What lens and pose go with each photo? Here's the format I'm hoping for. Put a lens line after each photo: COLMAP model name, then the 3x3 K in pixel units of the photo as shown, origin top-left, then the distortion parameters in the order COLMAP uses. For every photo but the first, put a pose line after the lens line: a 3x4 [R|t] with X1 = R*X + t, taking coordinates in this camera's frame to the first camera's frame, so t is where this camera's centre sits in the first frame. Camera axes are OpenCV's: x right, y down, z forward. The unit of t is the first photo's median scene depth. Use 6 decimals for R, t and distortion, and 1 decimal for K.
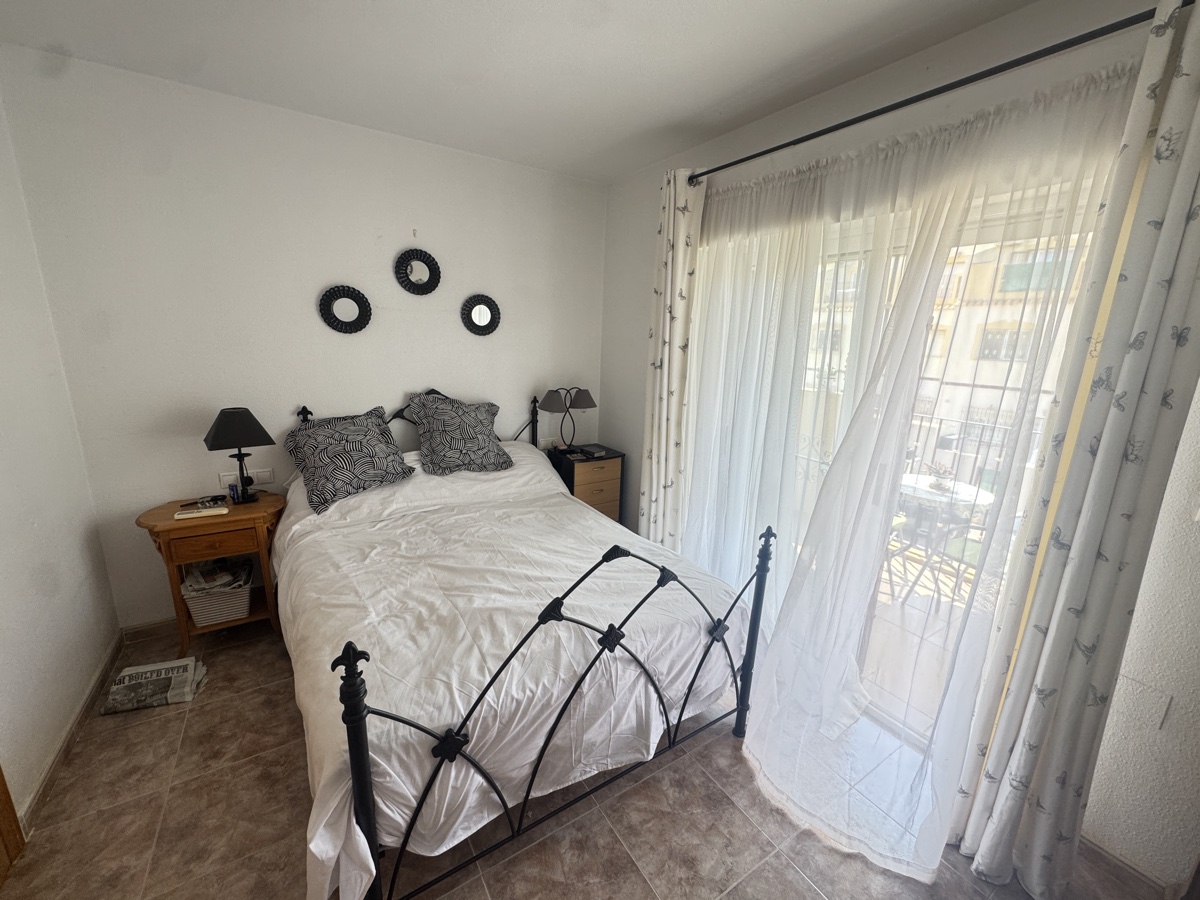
lens RADIAL K [[479.5, 0, 604.8], [0, 479.5, 452.1], [0, 0, 1]] dist [-0.002839, -0.000028]
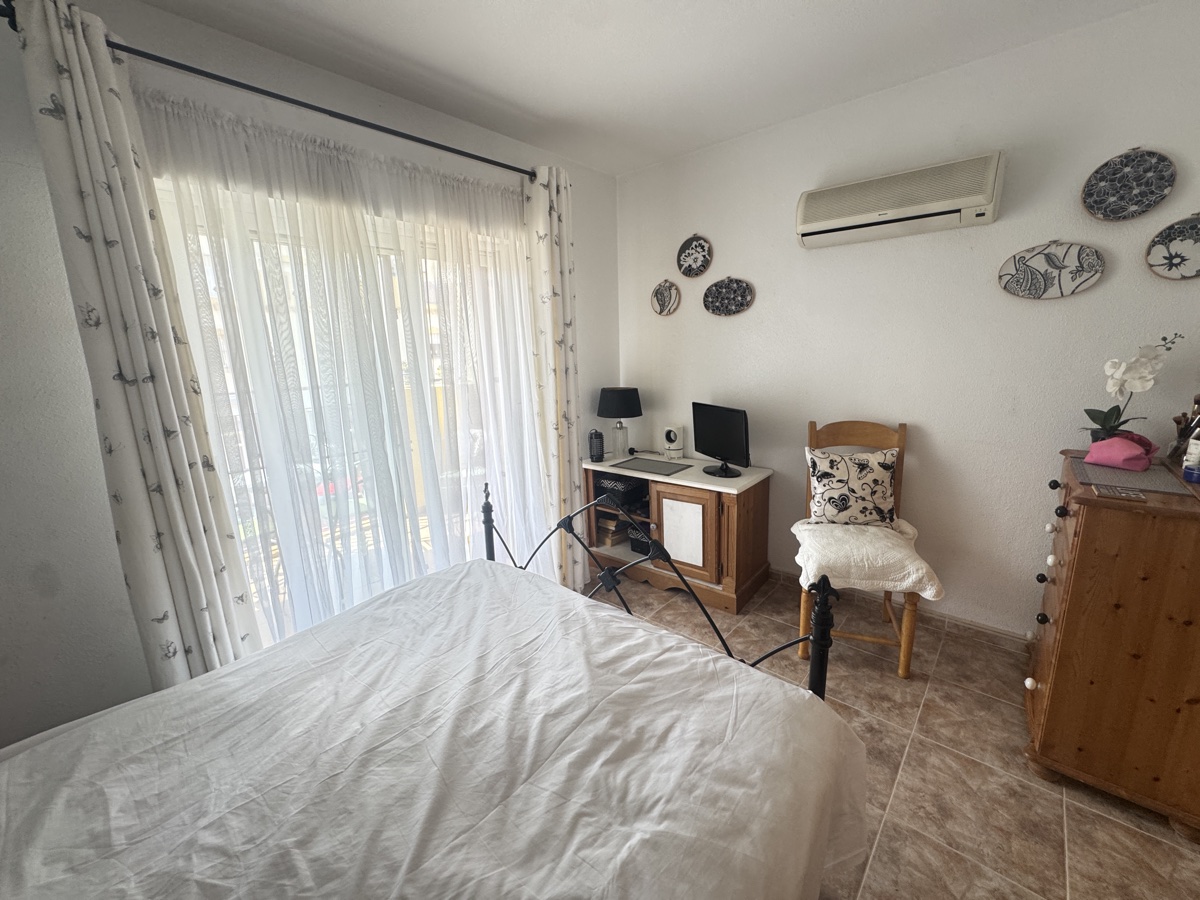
lens RADIAL K [[479.5, 0, 603.9], [0, 479.5, 447.9], [0, 0, 1]] dist [-0.002839, -0.000028]
pose [[-0.269517, -0.220849, 0.937329, -0.845487], [0.250498, 0.923762, 0.289680, -0.199614], [-0.929845, 0.312873, -0.193648, 0.979988]]
